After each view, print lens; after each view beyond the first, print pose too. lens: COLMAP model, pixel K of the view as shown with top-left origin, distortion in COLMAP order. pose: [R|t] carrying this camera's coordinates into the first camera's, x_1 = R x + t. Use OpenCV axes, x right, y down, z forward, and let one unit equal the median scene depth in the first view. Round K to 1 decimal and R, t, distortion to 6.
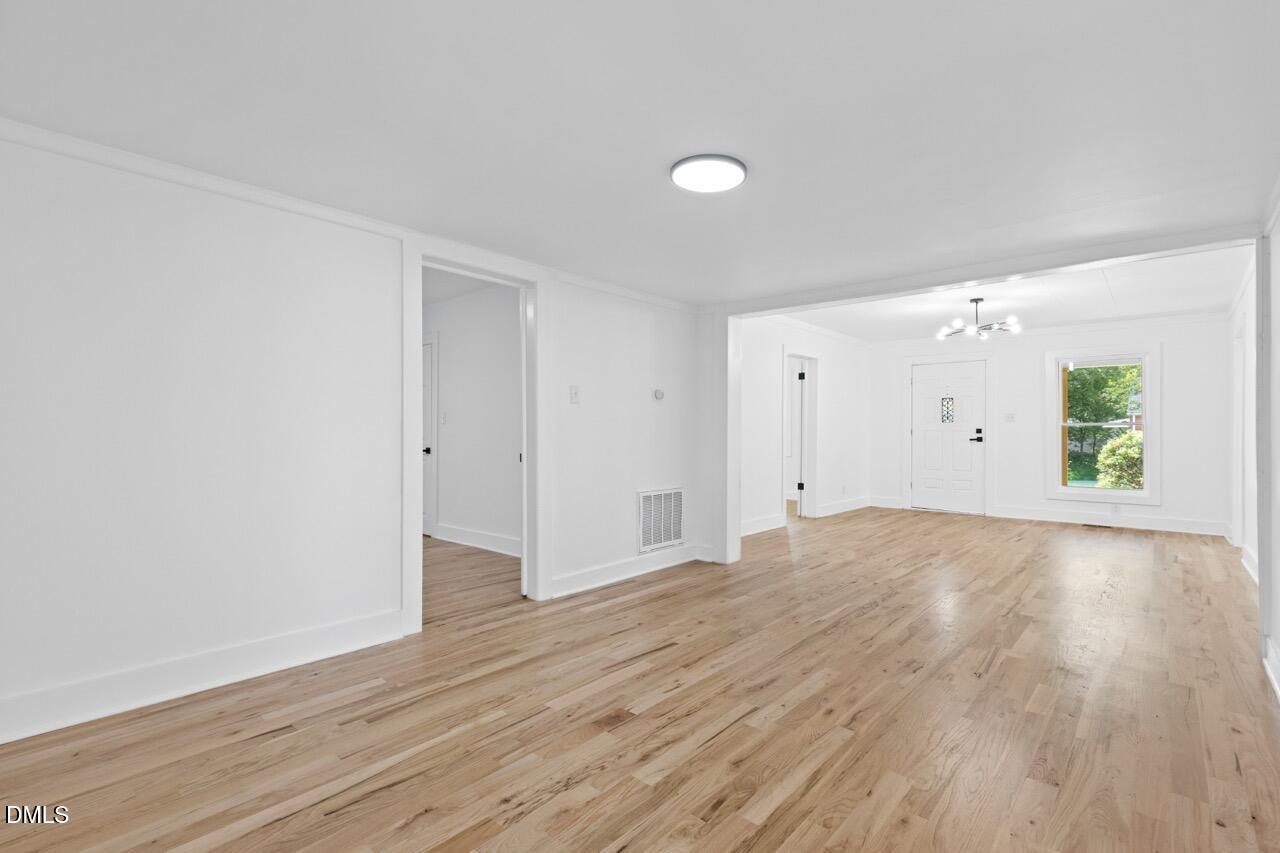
lens RADIAL K [[584.6, 0, 636.4], [0, 584.6, 430.0], [0, 0, 1]] dist [0.012593, -0.002401]
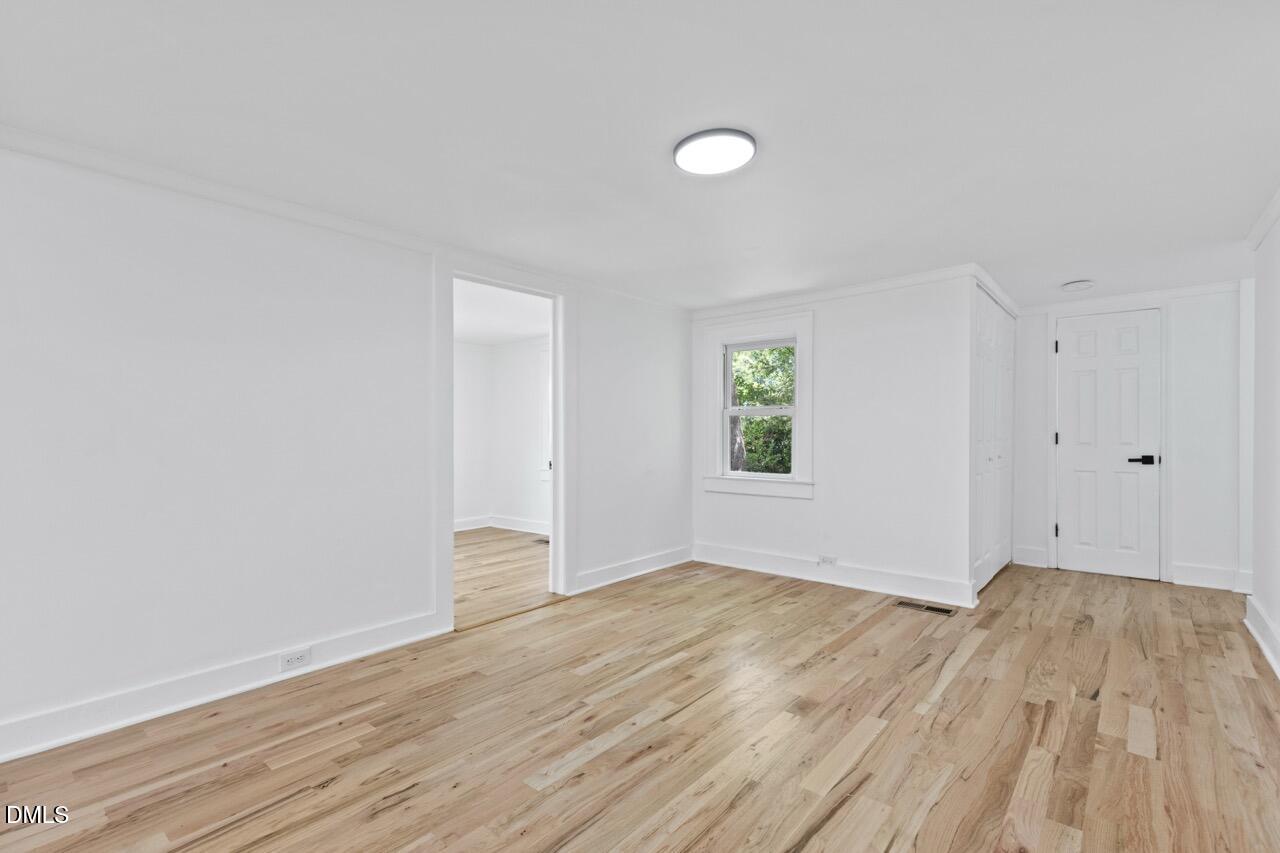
lens RADIAL K [[584.6, 0, 631.4], [0, 584.6, 429.8], [0, 0, 1]] dist [0.012593, -0.002401]
pose [[-0.999906, -0.001547, -0.013649, 0.214355], [-0.001383, 0.999927, -0.012021, 0.010244], [0.013666, -0.012001, -0.999835, 1.553344]]
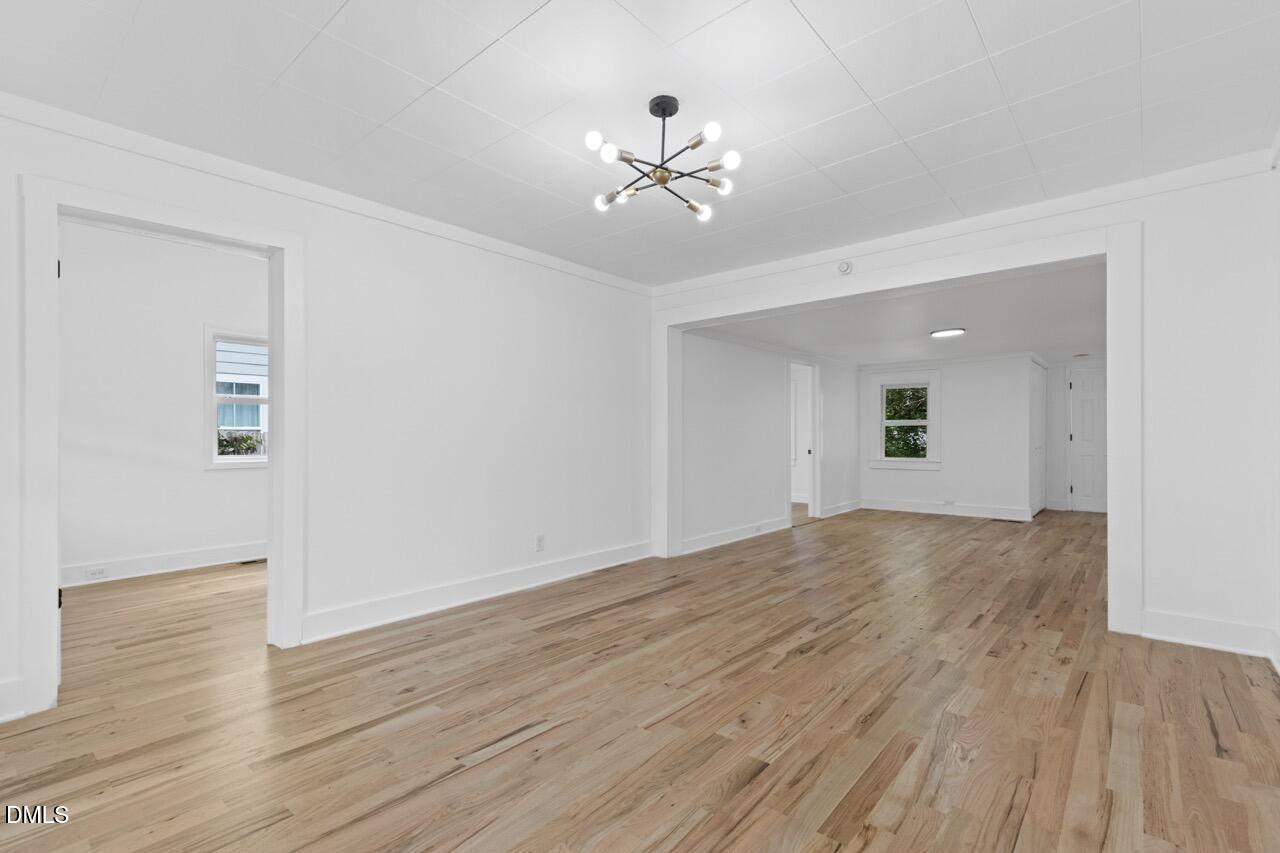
lens RADIAL K [[584.6, 0, 633.7], [0, 584.6, 432.7], [0, 0, 1]] dist [0.012593, -0.002401]
pose [[-0.999935, 0.001151, -0.011363, 1.225695], [0.001305, 0.999908, -0.013538, 0.025442], [0.011346, -0.013552, -0.999844, 2.844235]]
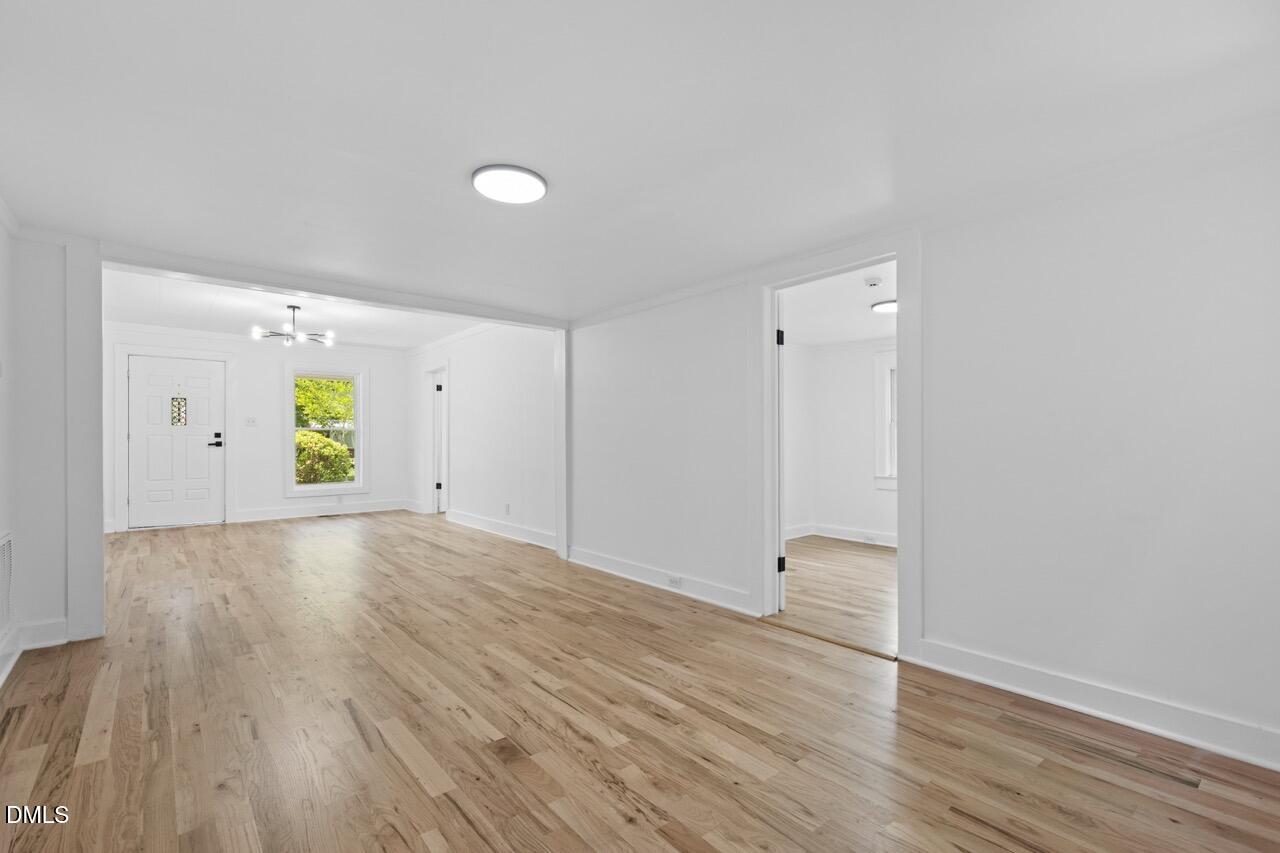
lens RADIAL K [[584.6, 0, 641.0], [0, 584.6, 430.9], [0, 0, 1]] dist [0.012593, -0.002401]
pose [[0.150183, 0.007821, 0.988627, -0.694578], [-0.002232, 0.999969, -0.007572, 0.001576], [-0.988656, -0.001070, 0.150196, 0.497905]]
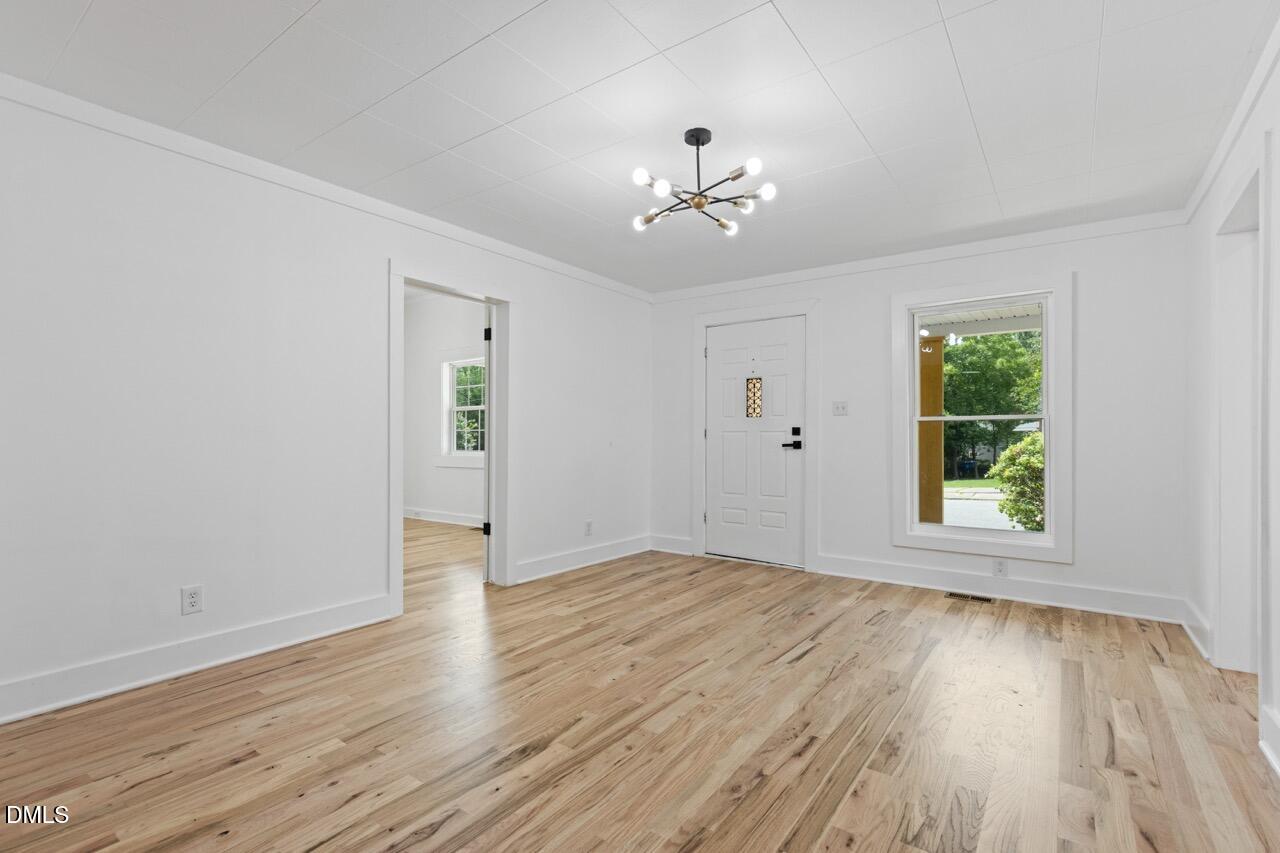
lens RADIAL K [[584.6, 0, 636.9], [0, 584.6, 436.7], [0, 0, 1]] dist [0.012593, -0.002401]
pose [[0.995626, -0.001300, 0.093424, 0.993917], [0.001018, 0.999995, 0.003067, 0.015305], [-0.093428, -0.002959, 0.995622, 1.127525]]
